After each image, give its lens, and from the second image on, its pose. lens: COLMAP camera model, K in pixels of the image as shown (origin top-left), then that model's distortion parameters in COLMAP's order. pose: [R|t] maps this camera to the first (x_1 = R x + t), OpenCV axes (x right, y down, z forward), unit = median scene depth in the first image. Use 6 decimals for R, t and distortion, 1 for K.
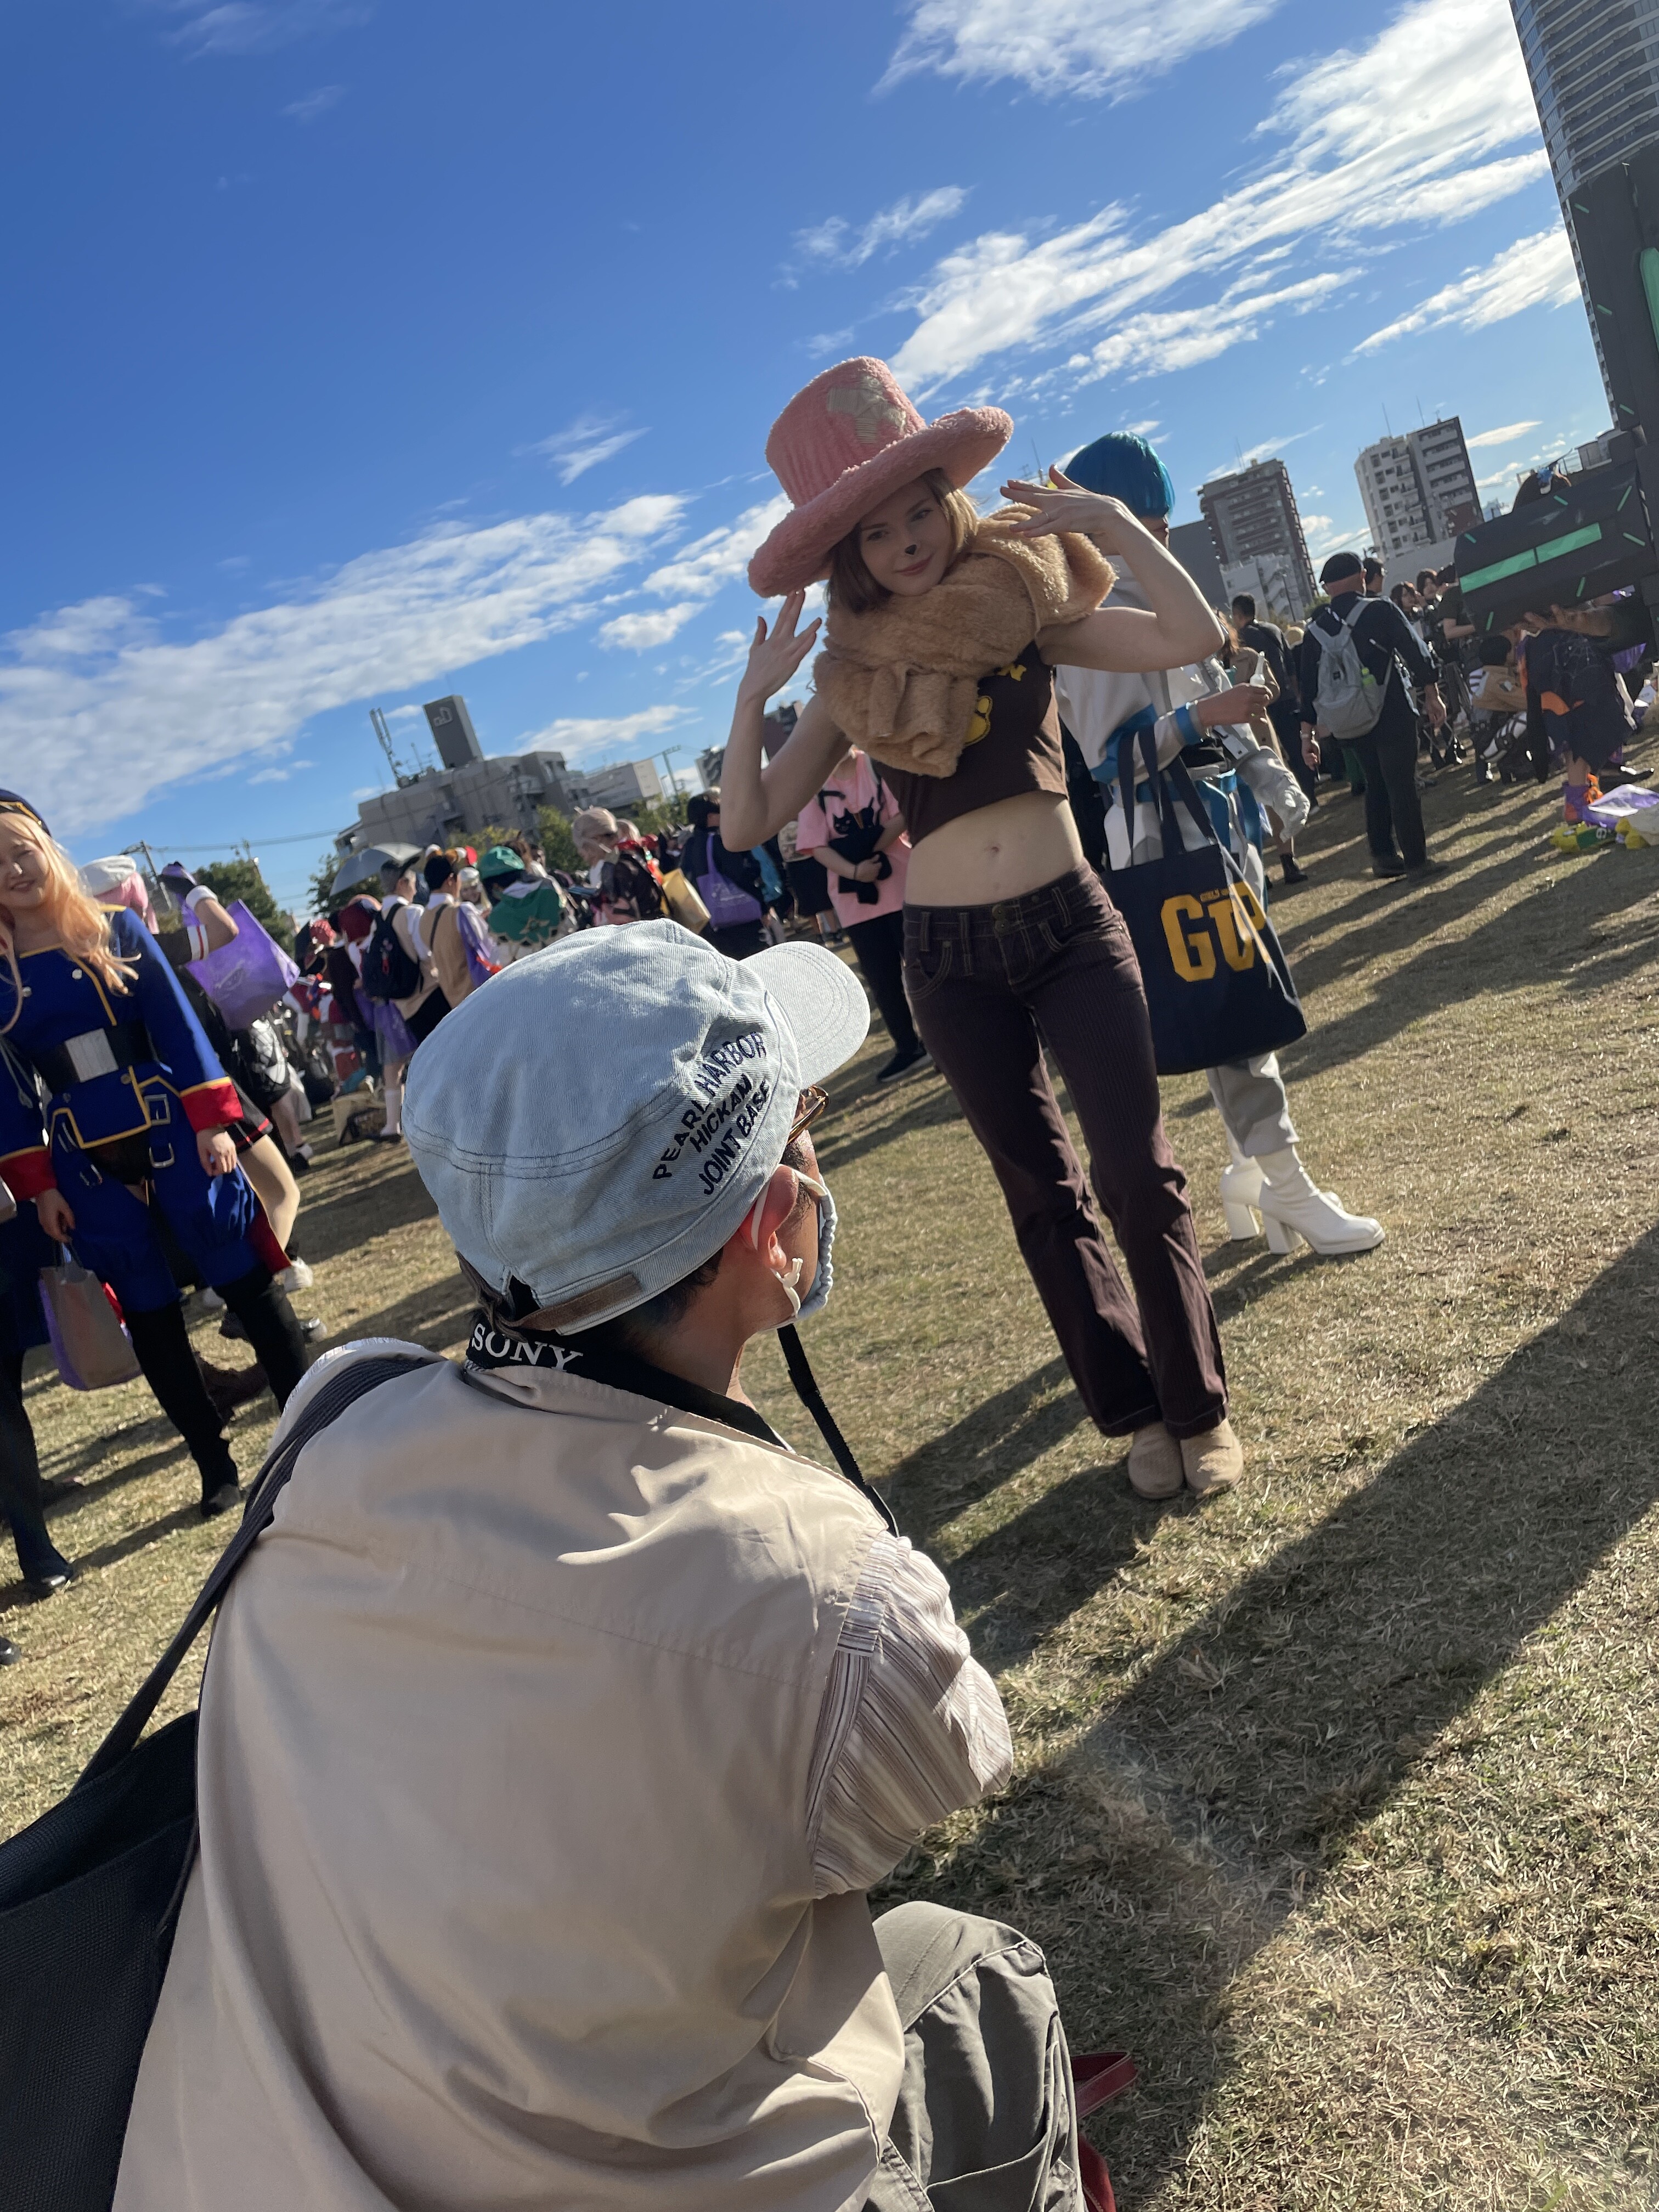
lens RADIAL K [[1709.6, 0, 821.4], [0, 1709.6, 1098.6], [0, 0, 1]] dist [0.083611, -0.103458]
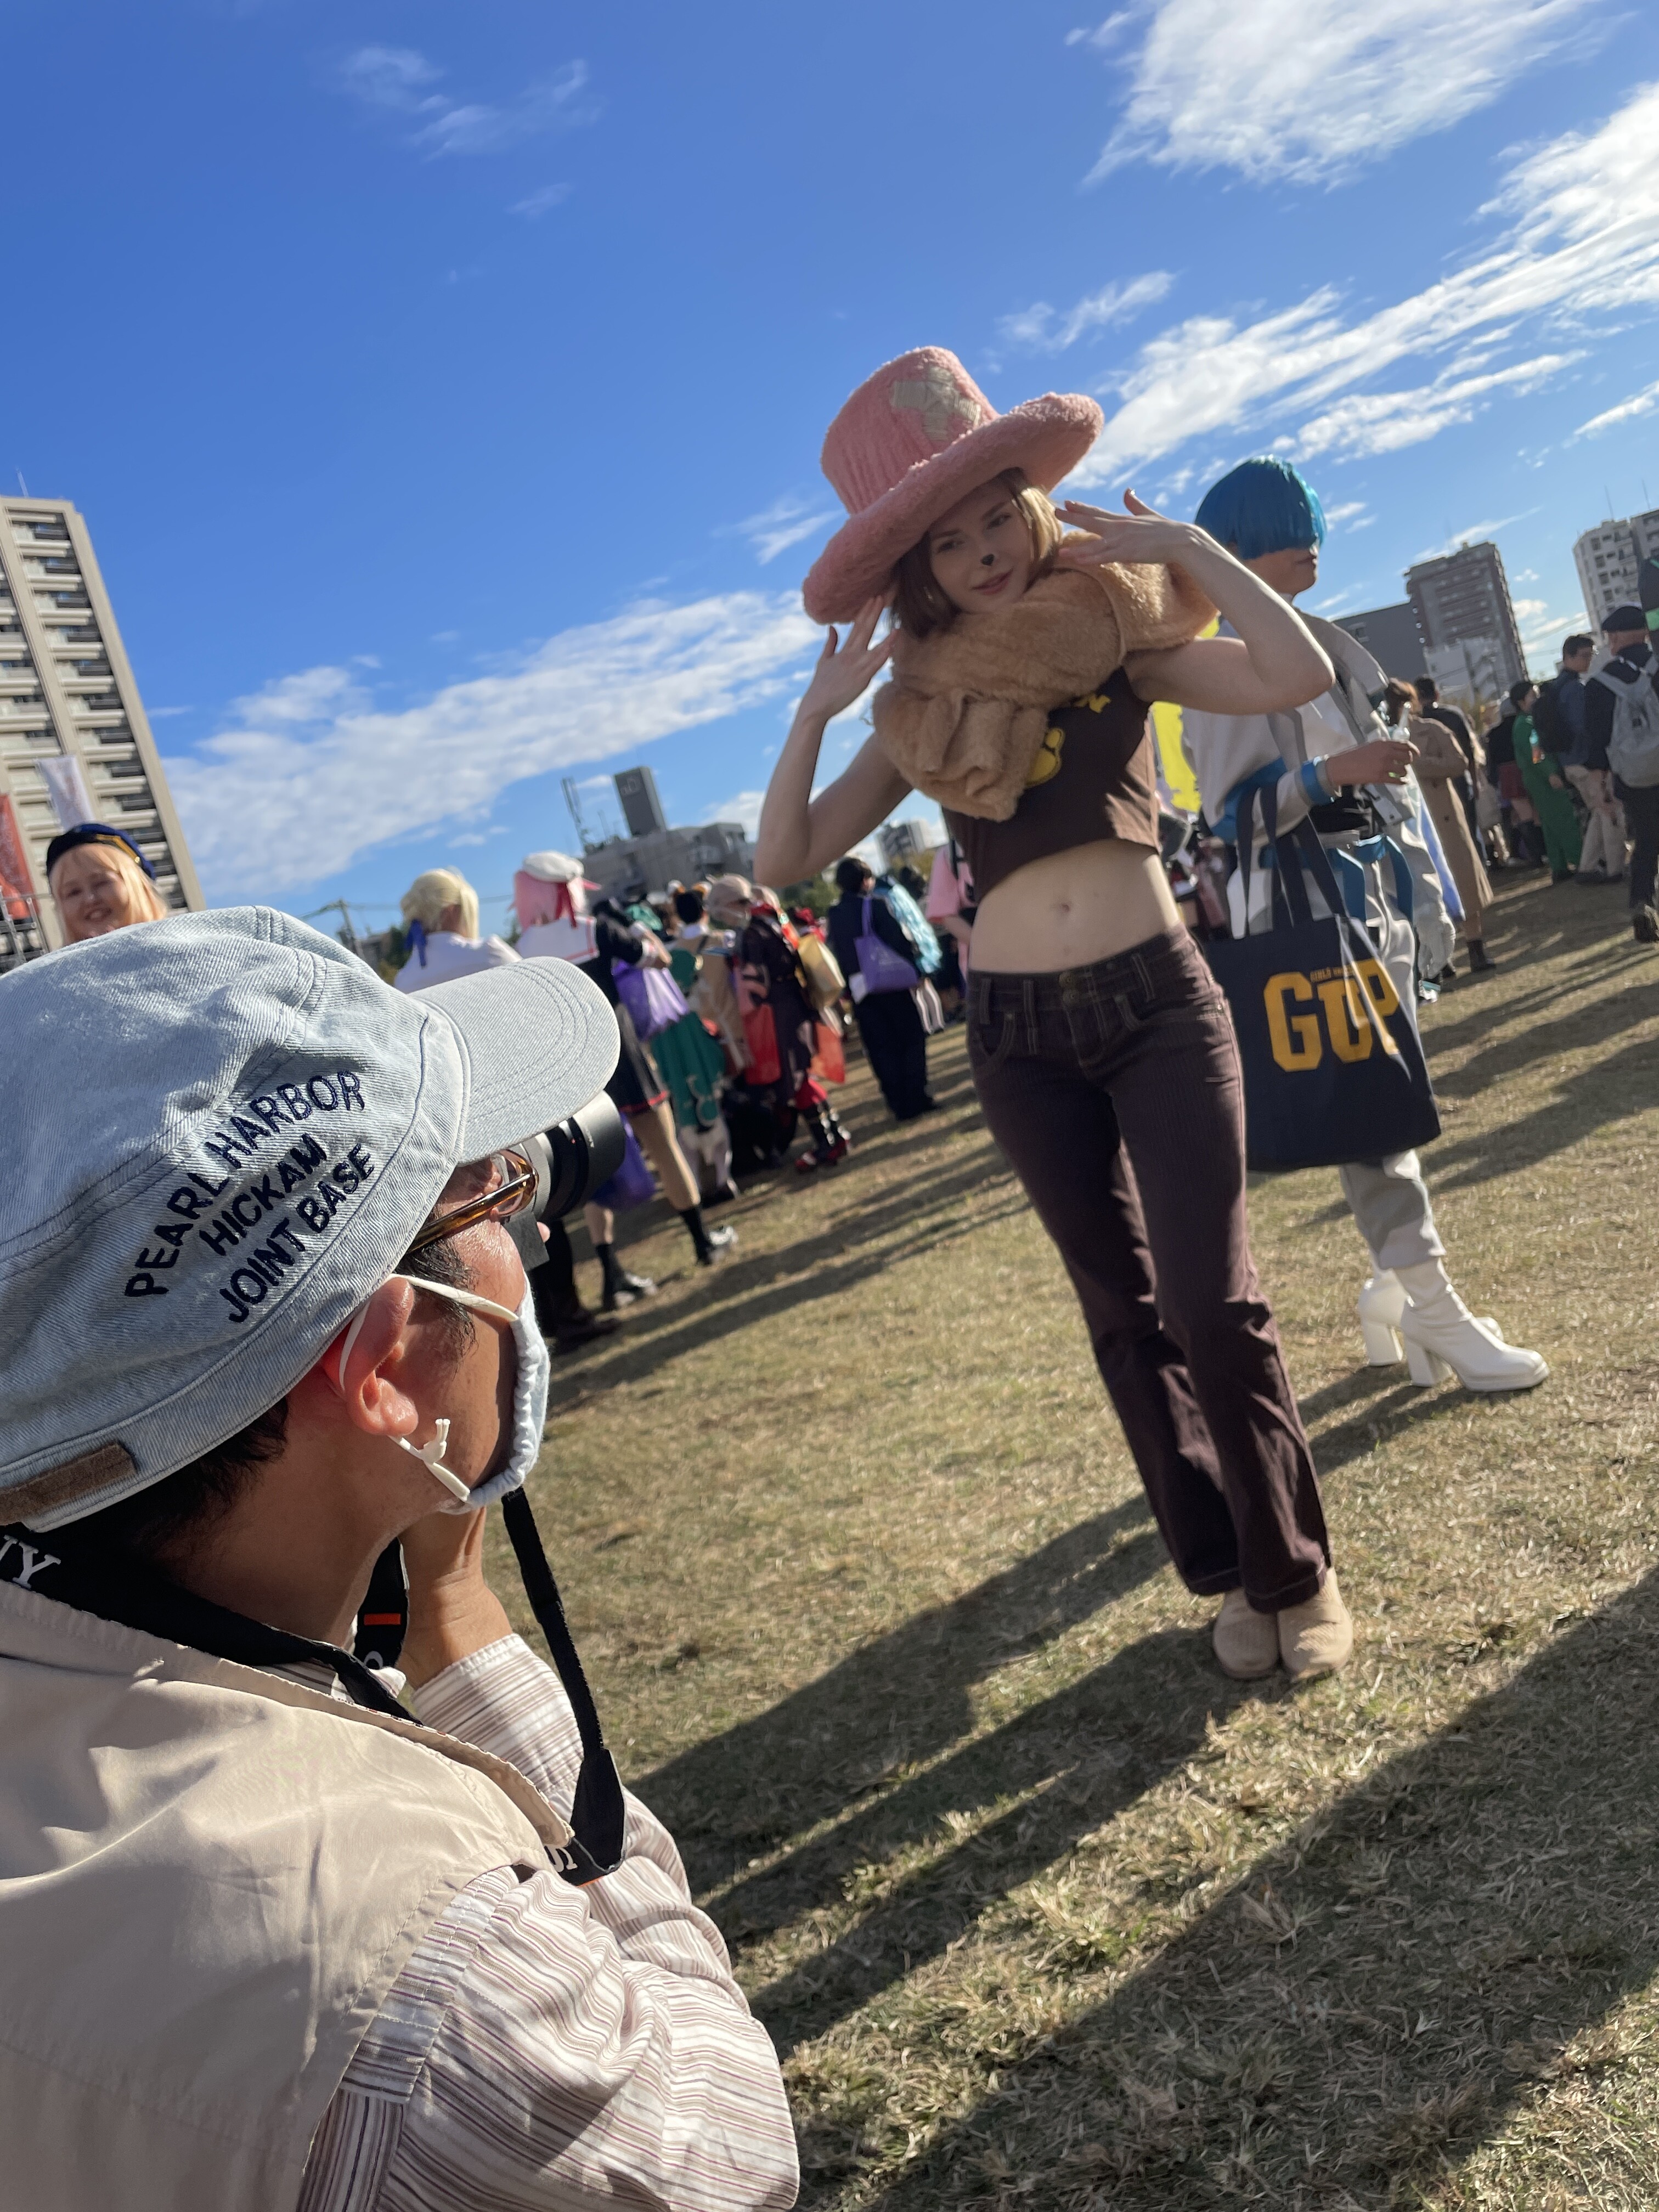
lens RADIAL K [[1717.5, 0, 791.0], [0, 1717.5, 1095.7], [0, 0, 1]] dist [0.083208, -0.109595]
pose [[0.992324, 0.044589, -0.115346, 0.046827], [-0.049673, 0.997900, -0.041583, -0.003542], [0.113249, 0.046994, 0.992455, 0.092997]]
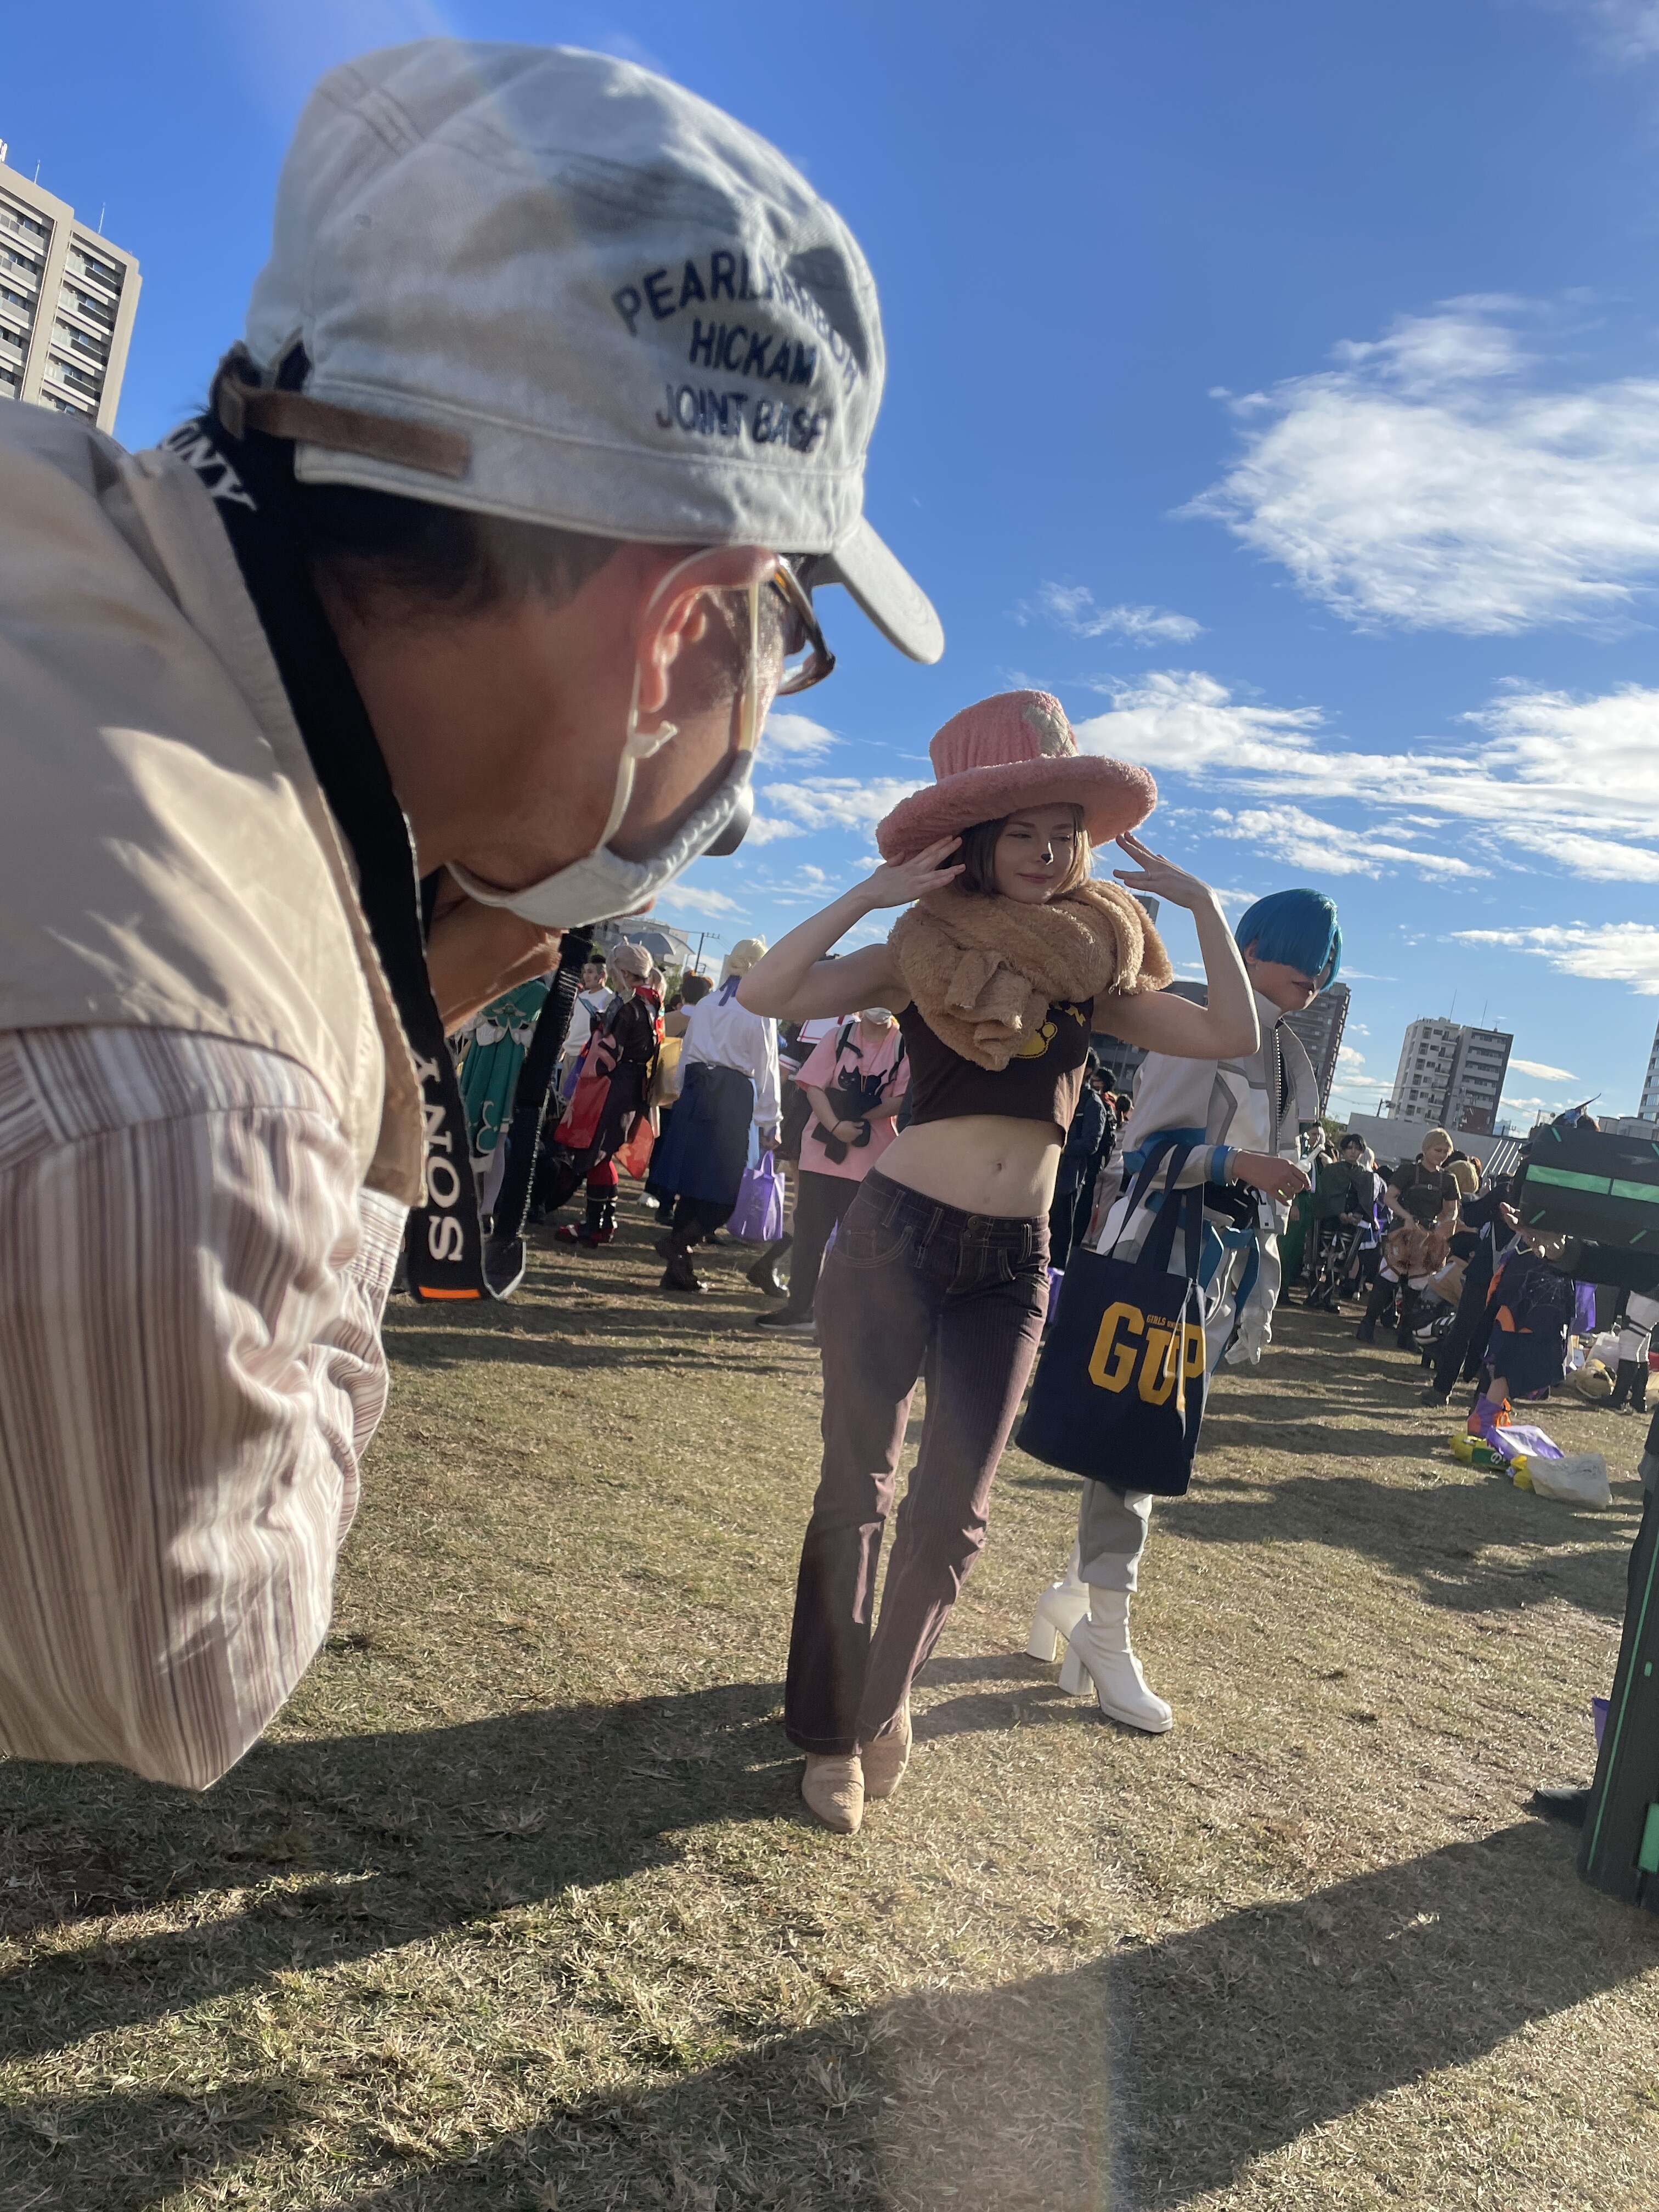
lens RADIAL K [[1709.6, 0, 821.4], [0, 1709.6, 1098.6], [0, 0, 1]] dist [0.083611, -0.103458]
pose [[0.871034, 0.490832, 0.019573, -0.034255], [-0.482909, 0.862913, -0.148930, 0.014655], [-0.089989, 0.120271, 0.988654, 0.022788]]
